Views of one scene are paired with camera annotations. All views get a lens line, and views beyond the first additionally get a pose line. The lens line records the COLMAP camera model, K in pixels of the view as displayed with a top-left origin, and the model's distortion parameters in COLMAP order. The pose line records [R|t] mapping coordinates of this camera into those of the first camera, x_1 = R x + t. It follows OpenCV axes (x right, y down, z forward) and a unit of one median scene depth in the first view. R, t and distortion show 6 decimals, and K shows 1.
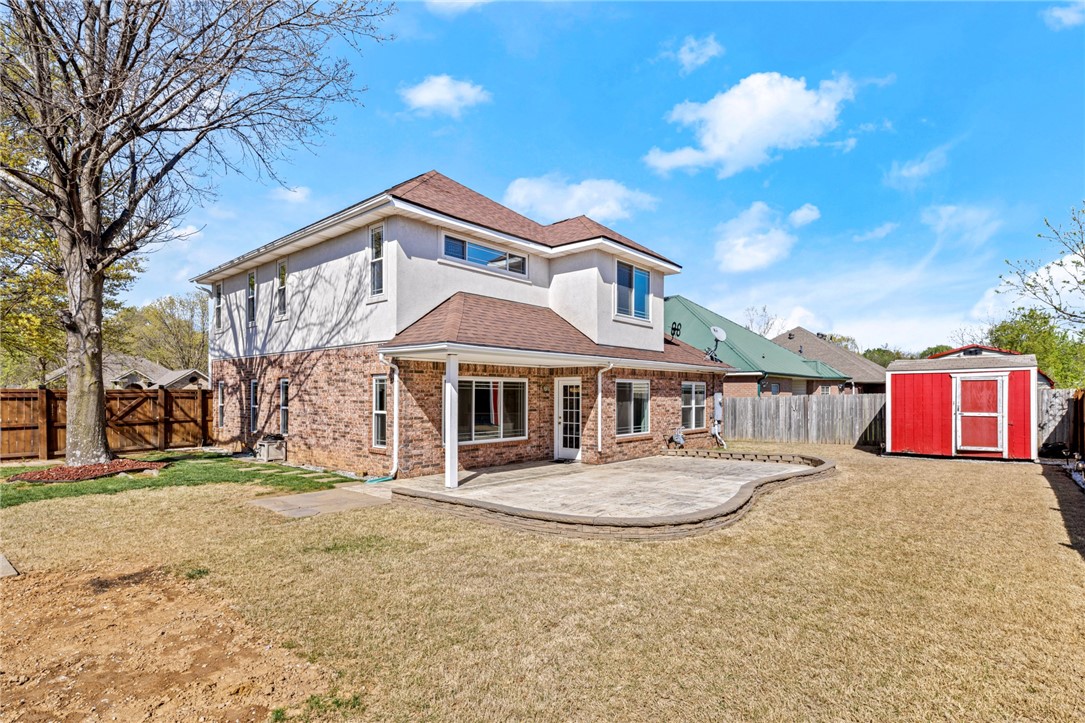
lens RADIAL K [[535.2, 0, 542.7], [0, 535.2, 396.4], [0, 0, 1]] dist [0.001002, 0.000140]
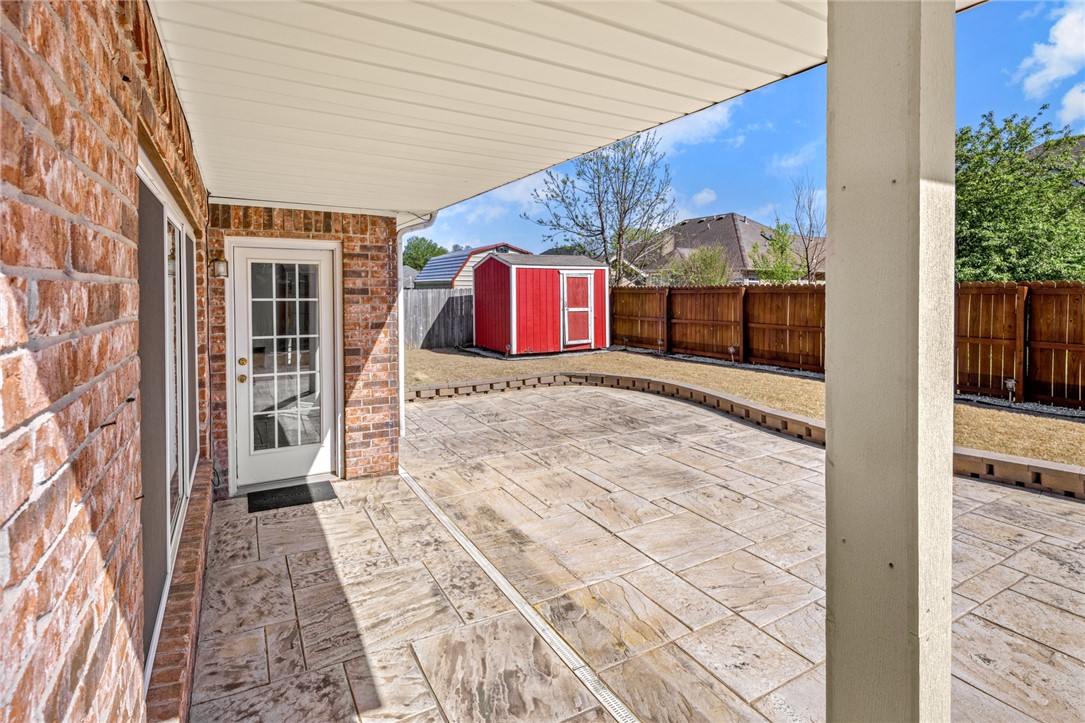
lens RADIAL K [[538.6, 0, 541.6], [0, 538.6, 300.3], [0, 0, 1]] dist [-0.000100, 0.000005]
pose [[0.336100, -0.015853, 0.941693, -0.211785], [-0.002414, 0.999841, 0.017693, -0.003648], [-0.941823, -0.008220, 0.336008, 0.716532]]
